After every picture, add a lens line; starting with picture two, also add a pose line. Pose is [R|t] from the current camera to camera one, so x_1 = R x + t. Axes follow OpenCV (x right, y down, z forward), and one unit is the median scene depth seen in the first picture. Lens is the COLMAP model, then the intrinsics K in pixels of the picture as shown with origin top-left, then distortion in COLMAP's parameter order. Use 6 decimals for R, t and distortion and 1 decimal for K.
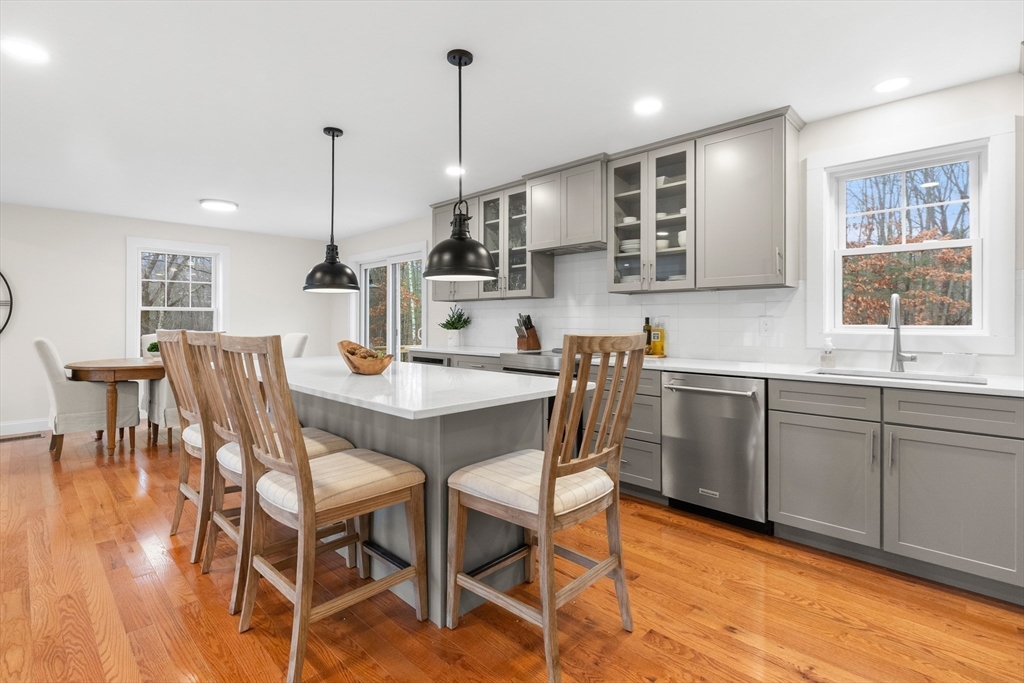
lens RADIAL K [[486.2, 0, 508.1], [0, 486.2, 316.7], [0, 0, 1]] dist [-0.000866, 0.001740]
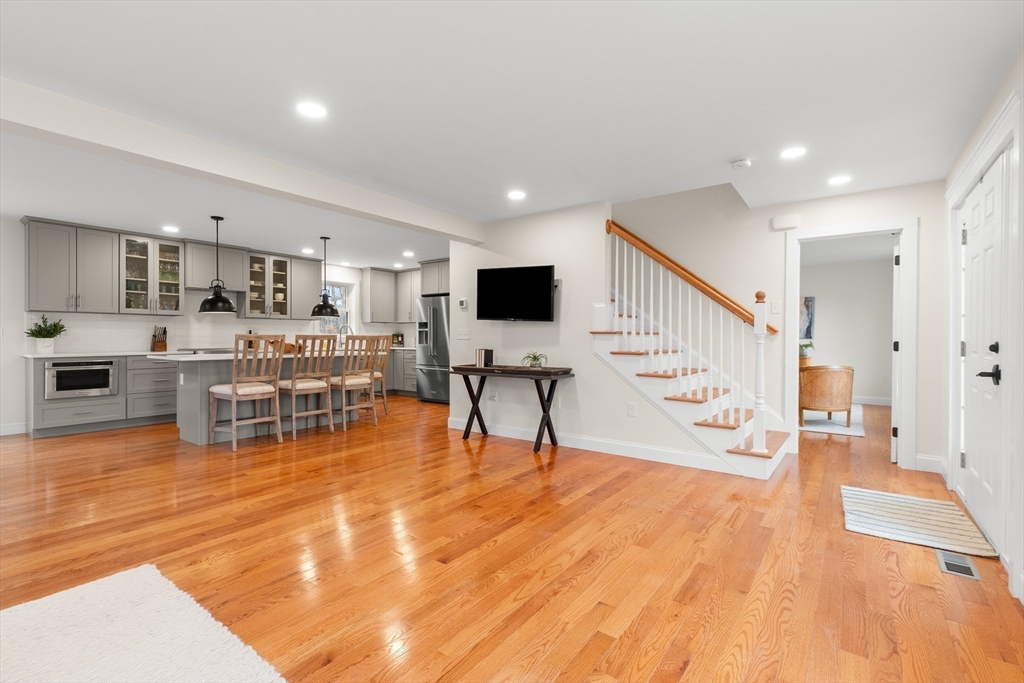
lens RADIAL K [[460.4, 0, 517.2], [0, 460.4, 339.0], [0, 0, 1]] dist [0.013211, -0.001991]
pose [[-0.139659, -0.004431, 0.990190, -1.741020], [-0.013233, 0.999909, 0.002608, 0.017618], [-0.990111, -0.012739, -0.139705, 0.160446]]
